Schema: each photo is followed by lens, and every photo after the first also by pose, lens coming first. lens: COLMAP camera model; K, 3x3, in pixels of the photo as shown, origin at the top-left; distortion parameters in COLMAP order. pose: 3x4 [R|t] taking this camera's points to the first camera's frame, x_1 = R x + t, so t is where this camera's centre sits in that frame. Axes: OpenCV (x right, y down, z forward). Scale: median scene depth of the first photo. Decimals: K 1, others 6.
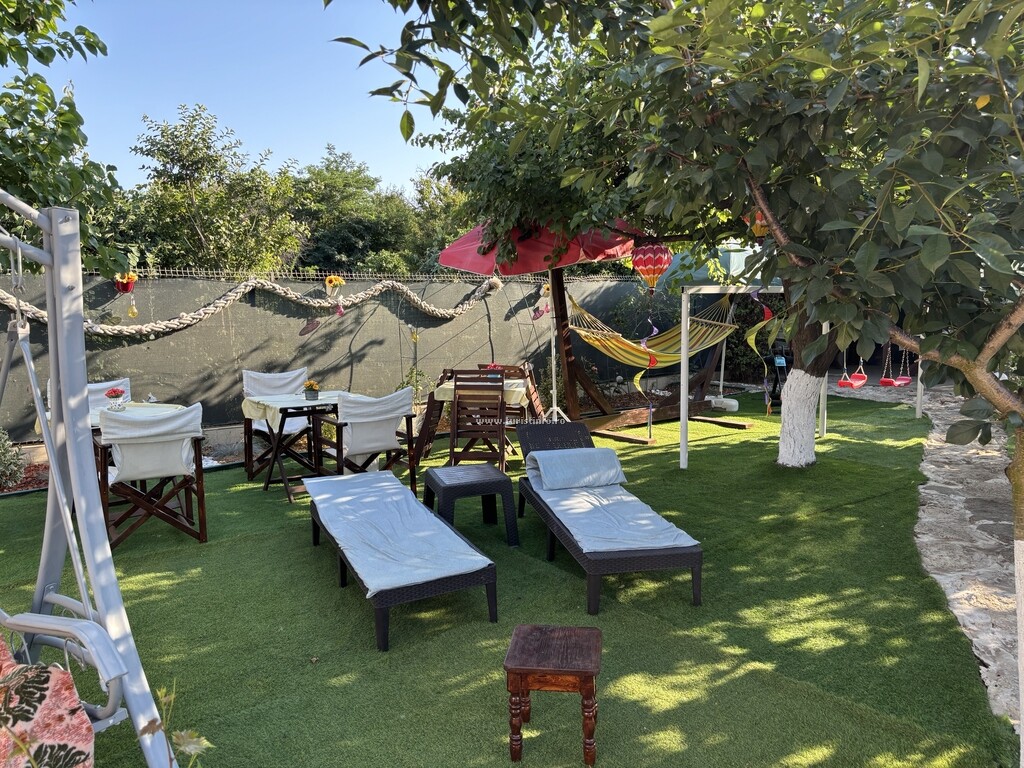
lens RADIAL K [[771.0, 0, 512.3], [0, 771.0, 388.8], [0, 0, 1]] dist [0.055715, -0.069377]
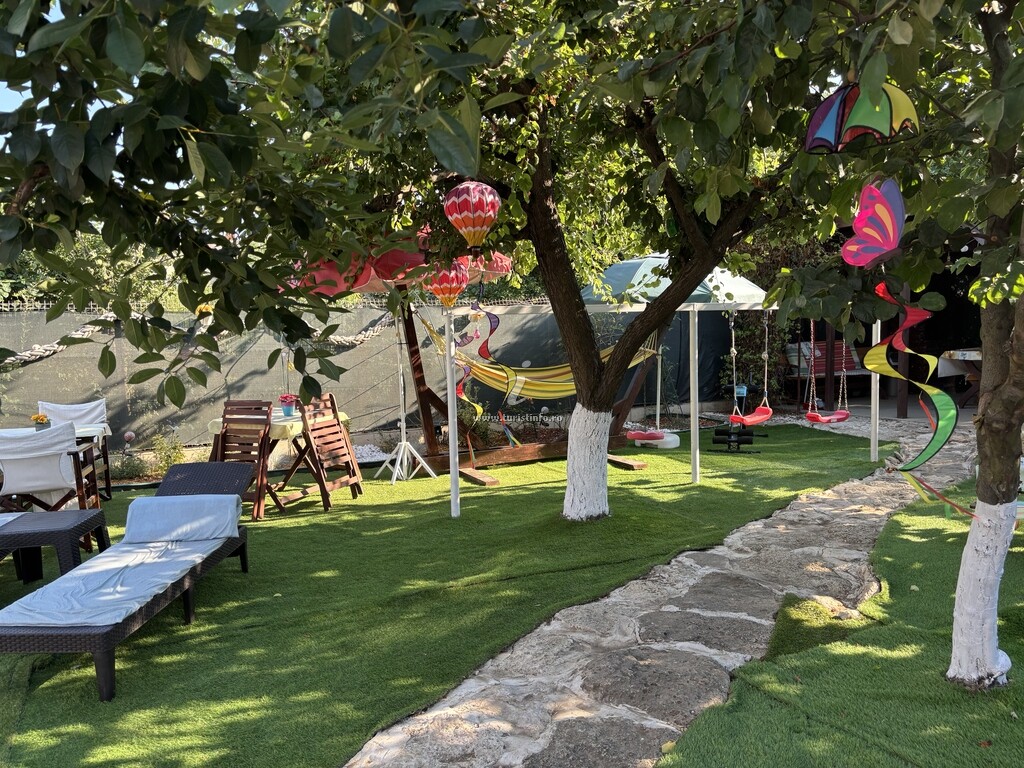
lens RADIAL K [[771.0, 0, 511.1], [0, 771.0, 384.4], [0, 0, 1]] dist [0.055715, -0.069377]
pose [[0.973074, -0.002954, -0.230474, 0.387160], [-0.006590, 0.999153, -0.040630, -0.007950], [0.230399, 0.041055, 0.972230, 0.140888]]
